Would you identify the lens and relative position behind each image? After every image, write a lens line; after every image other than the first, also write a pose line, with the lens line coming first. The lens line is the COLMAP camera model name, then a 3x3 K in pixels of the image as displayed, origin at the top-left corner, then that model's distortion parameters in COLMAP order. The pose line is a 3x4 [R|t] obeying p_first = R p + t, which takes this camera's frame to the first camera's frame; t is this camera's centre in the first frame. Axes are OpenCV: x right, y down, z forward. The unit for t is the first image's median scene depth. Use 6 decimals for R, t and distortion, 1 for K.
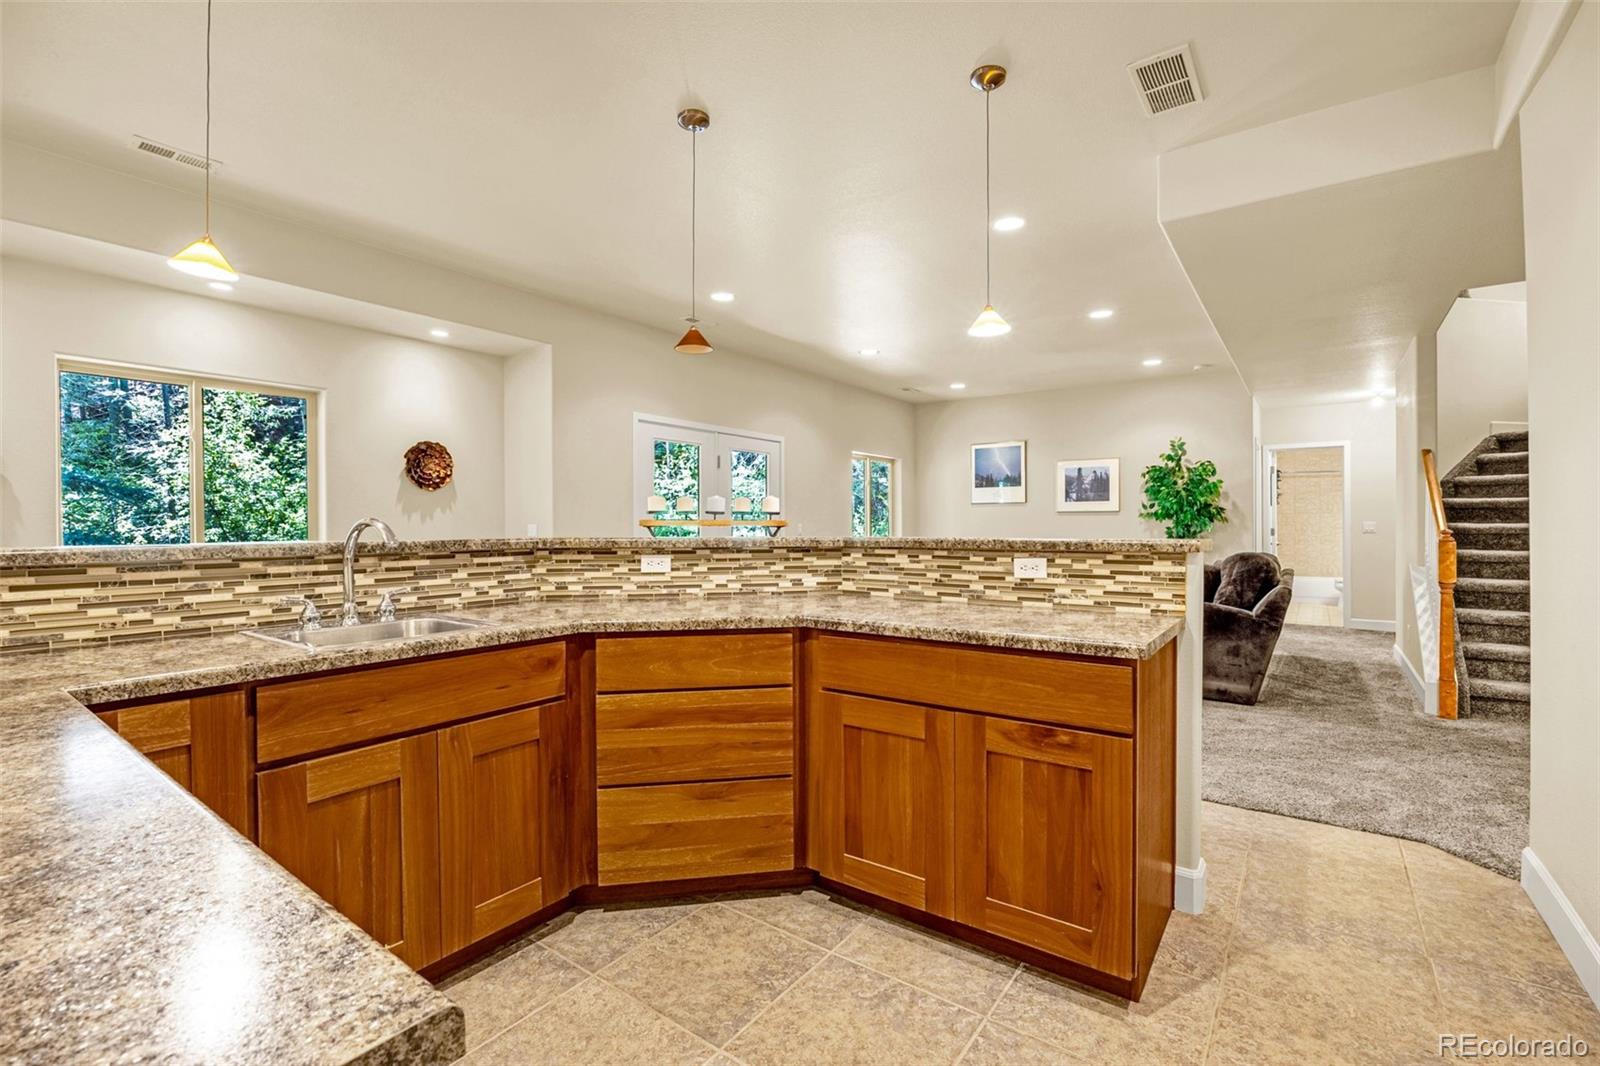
lens RADIAL K [[693.7, 0, 804.0], [0, 693.7, 529.6], [0, 0, 1]] dist [-0.013765, 0.000757]
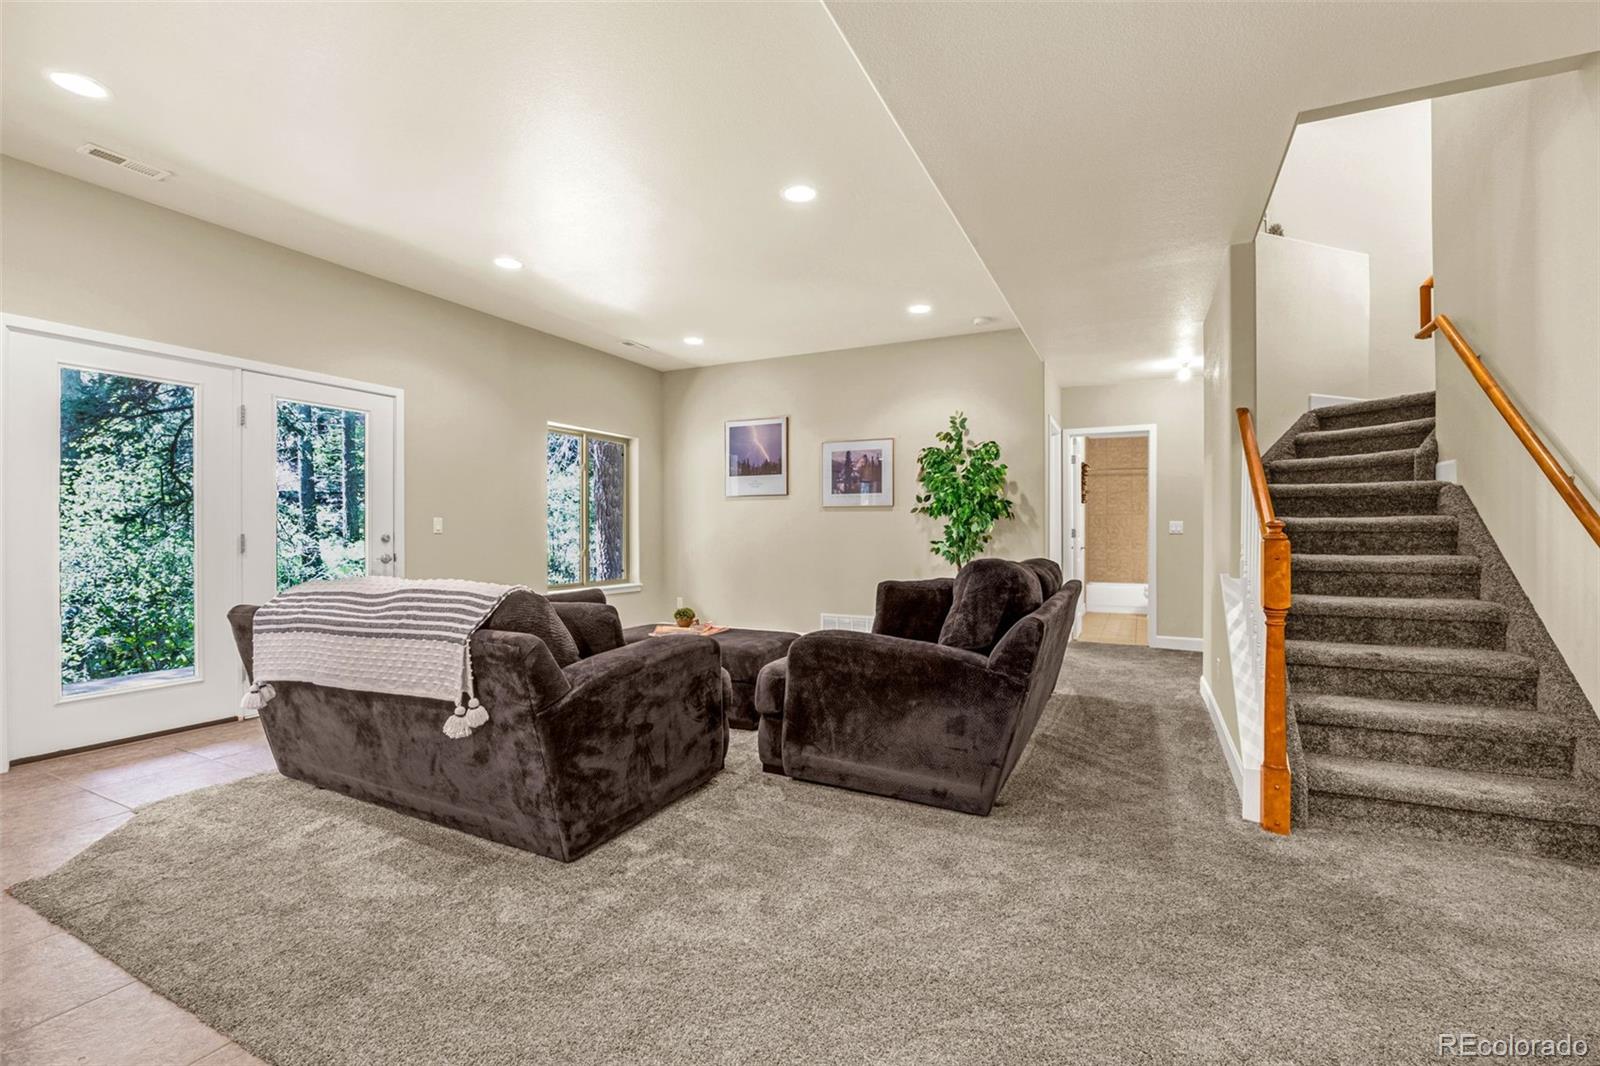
lens RADIAL K [[693.7, 0, 794.5], [0, 693.7, 536.2], [0, 0, 1]] dist [-0.013765, 0.000757]
pose [[0.984930, 0.002680, 0.172933, 0.317806], [-0.003079, 0.999993, 0.002037, 0.010835], [-0.172927, -0.002539, 0.984931, 0.365133]]
